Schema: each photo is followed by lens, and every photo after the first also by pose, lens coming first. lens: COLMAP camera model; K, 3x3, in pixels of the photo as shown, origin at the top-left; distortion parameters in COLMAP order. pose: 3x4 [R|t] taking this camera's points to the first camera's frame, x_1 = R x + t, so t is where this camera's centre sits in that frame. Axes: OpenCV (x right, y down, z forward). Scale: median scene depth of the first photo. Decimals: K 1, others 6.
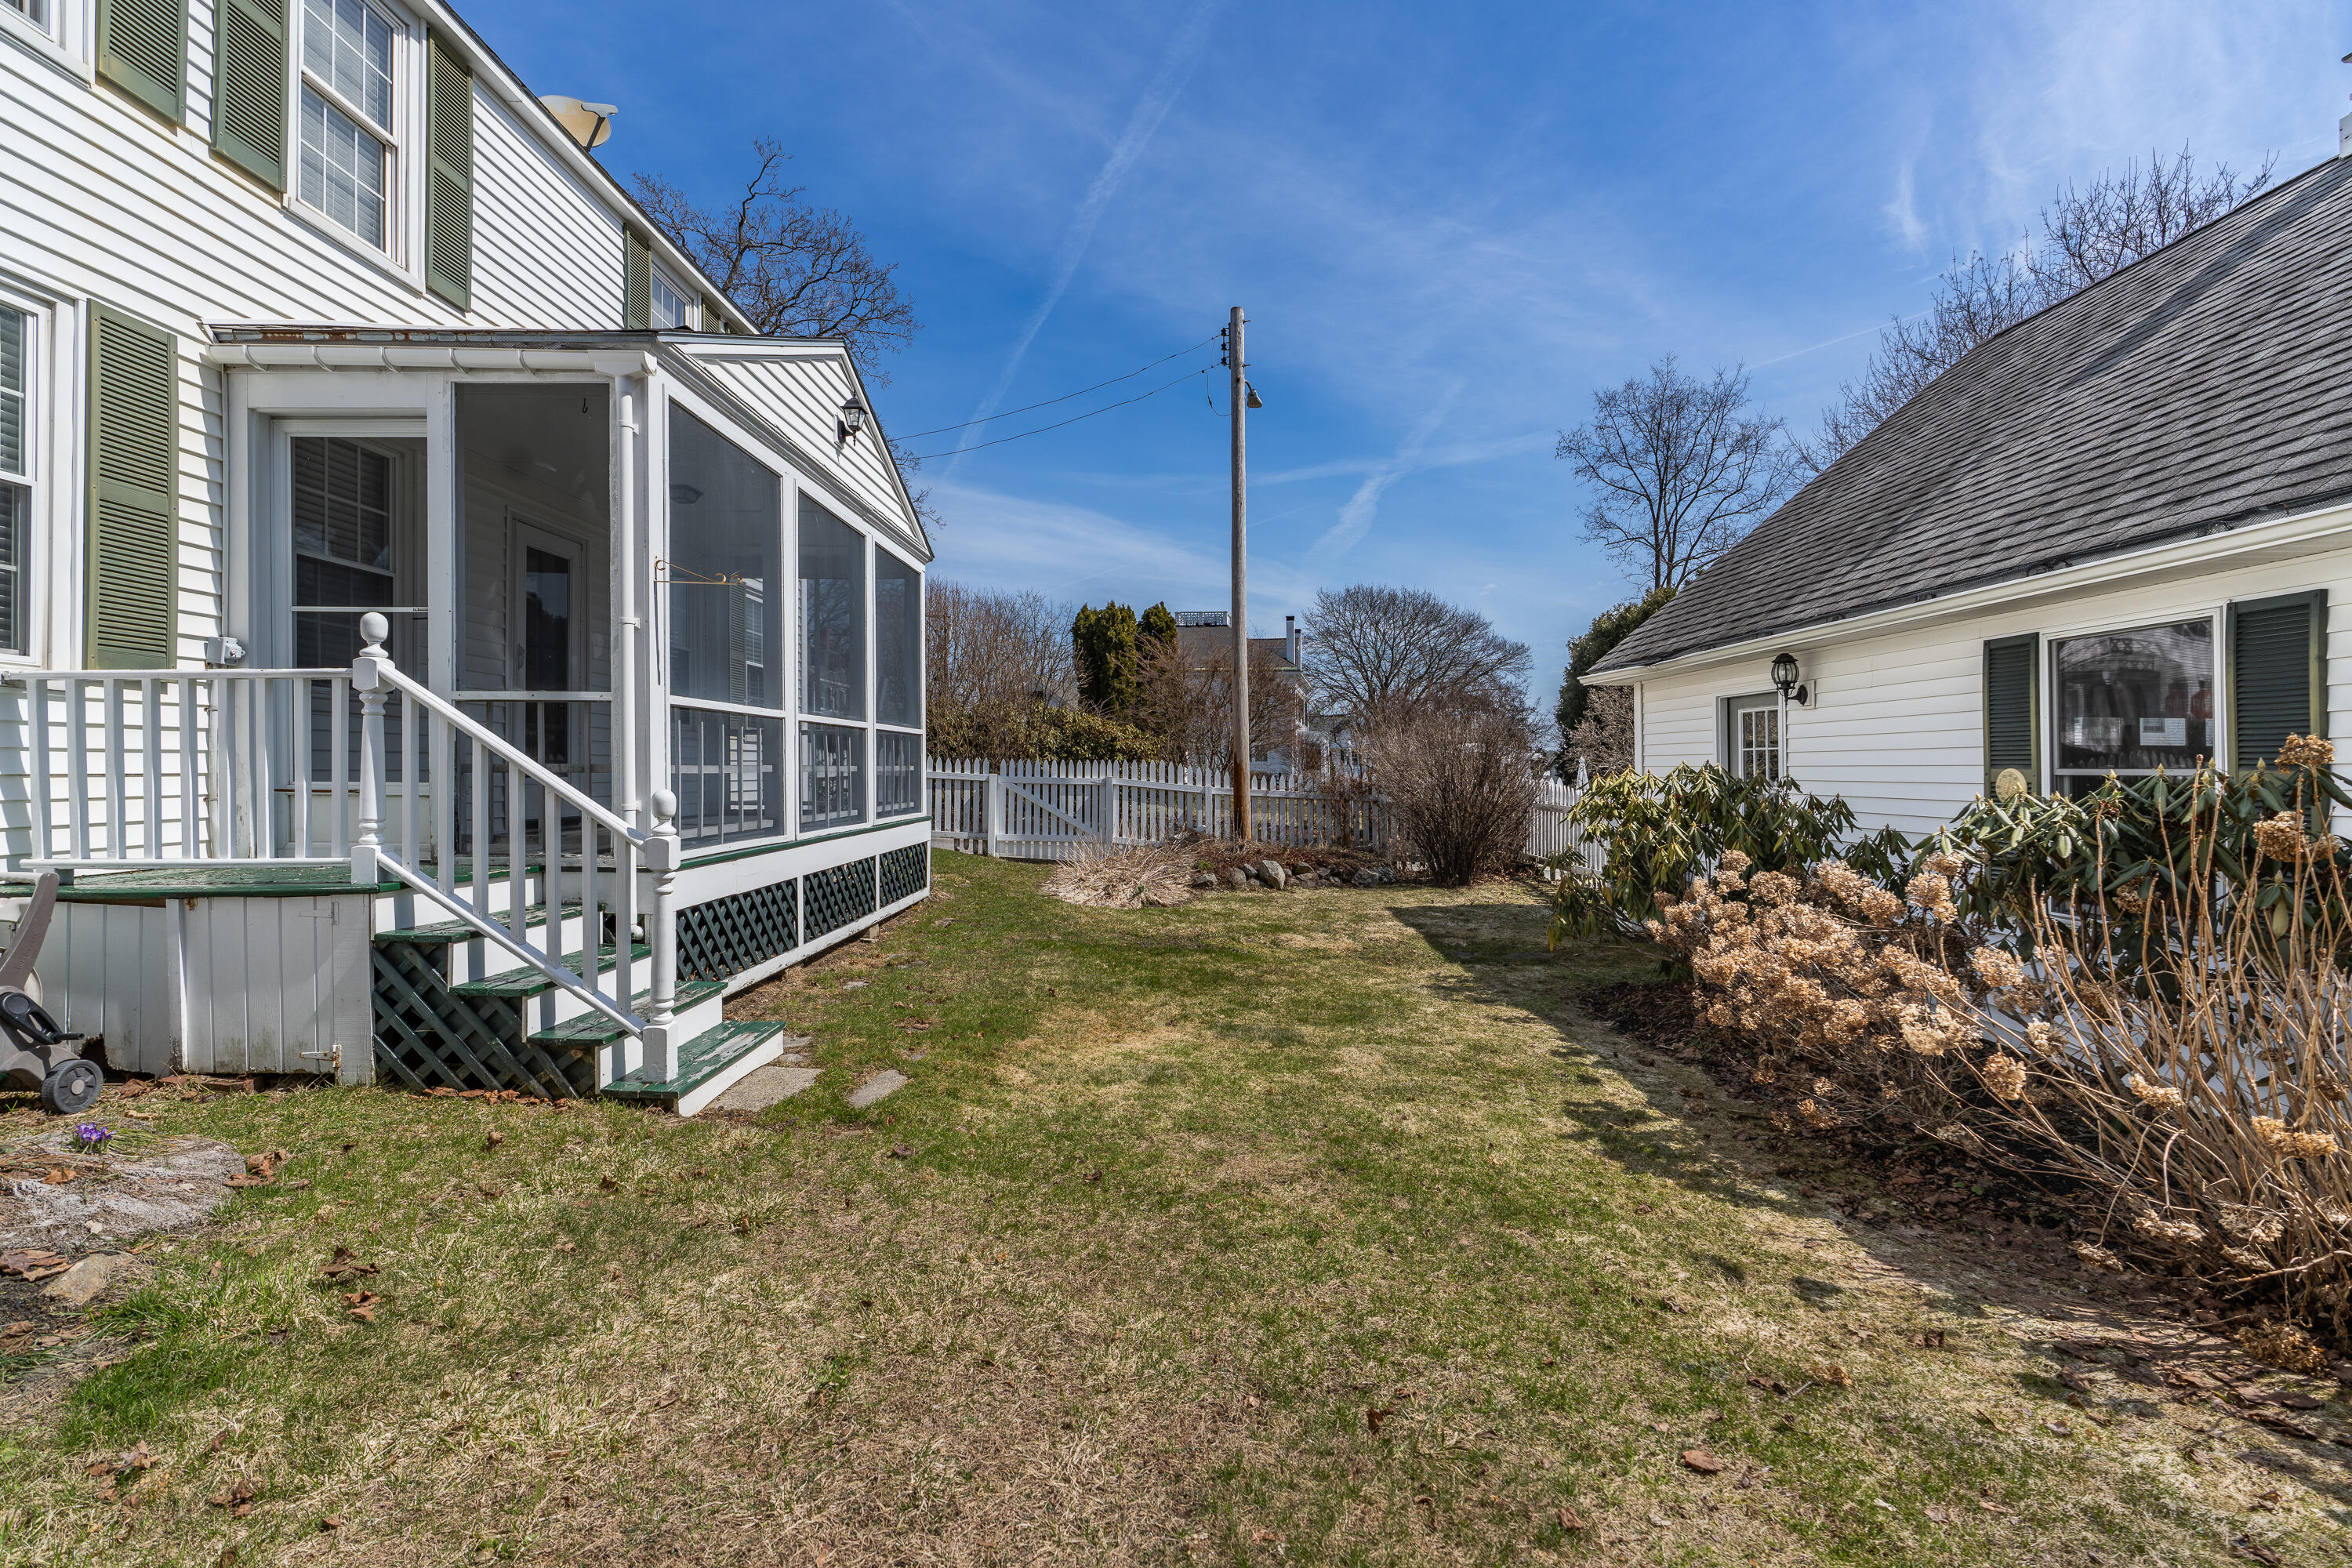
lens RADIAL K [[1137.1, 0, 1181.6], [0, 1137.1, 762.0], [0, 0, 1]] dist [-0.001446, 0.006605]
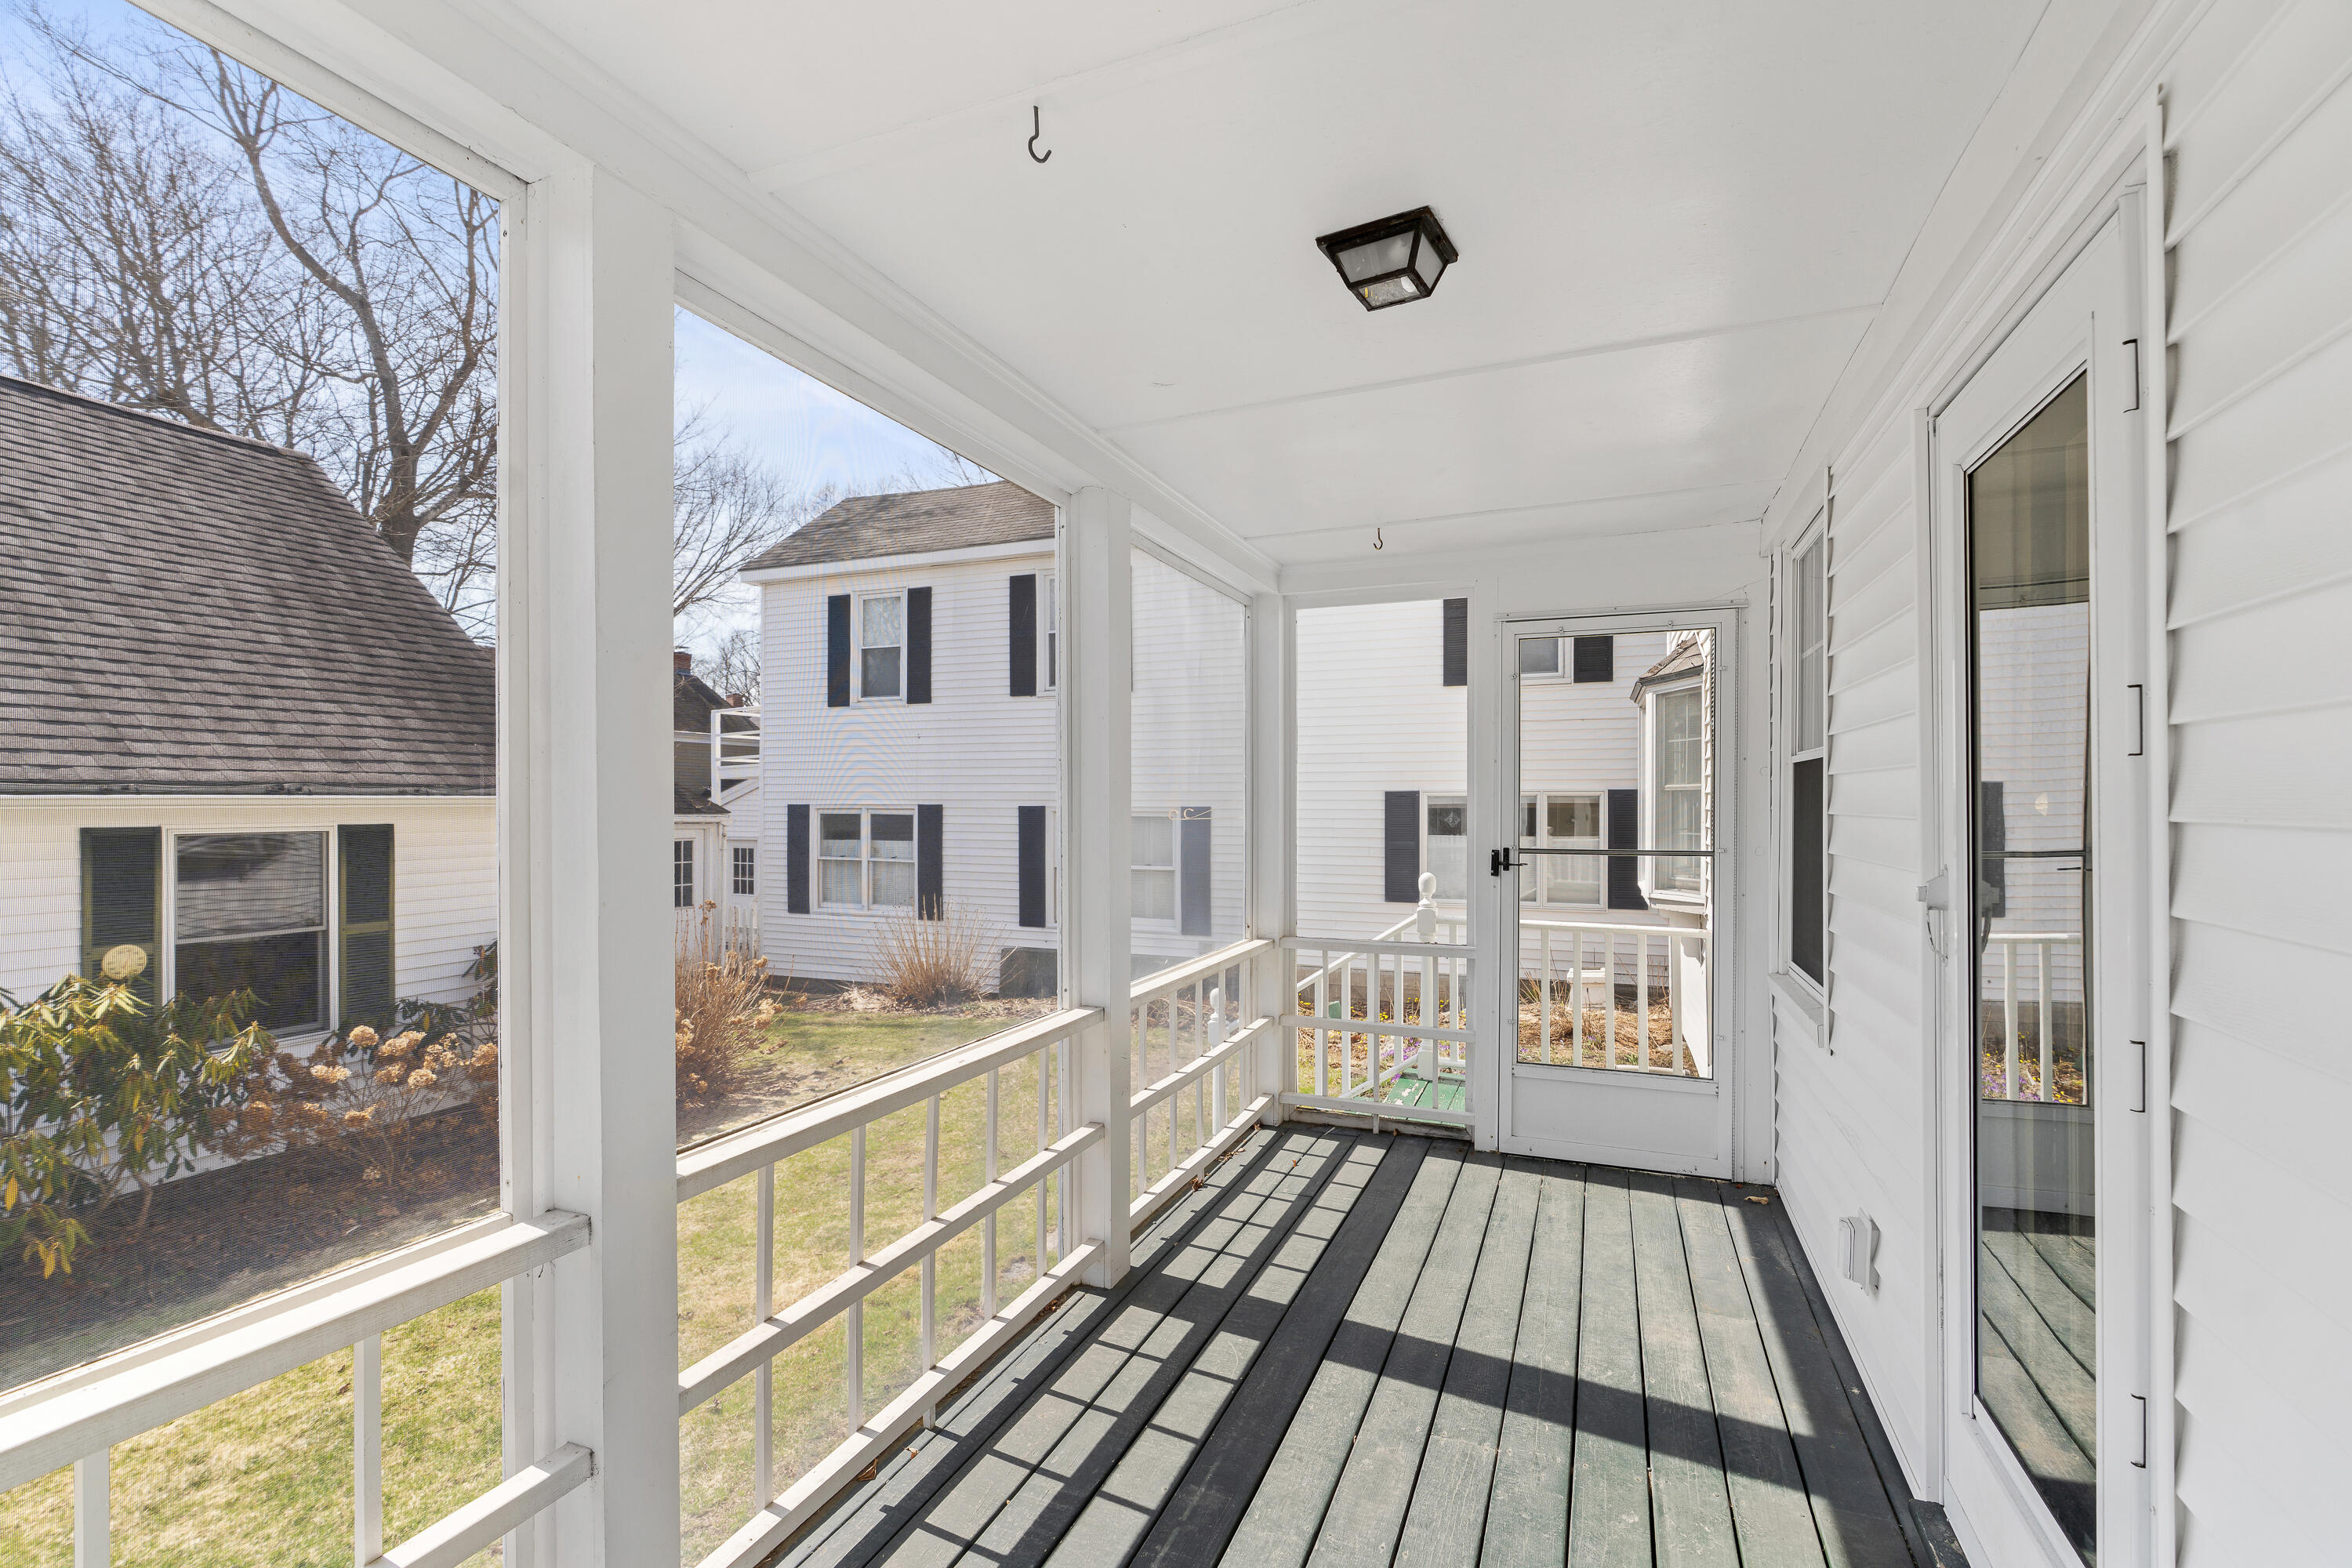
lens RADIAL K [[1108.8, 0, 1171.2], [0, 1108.8, 816.8], [0, 0, 1]] dist [0.003442, 0.002438]
pose [[-0.933030, 0.003912, 0.359778, -0.639421], [0.003628, 0.999992, -0.001466, -0.118071], [-0.359781, -0.000063, -0.933037, 1.679198]]
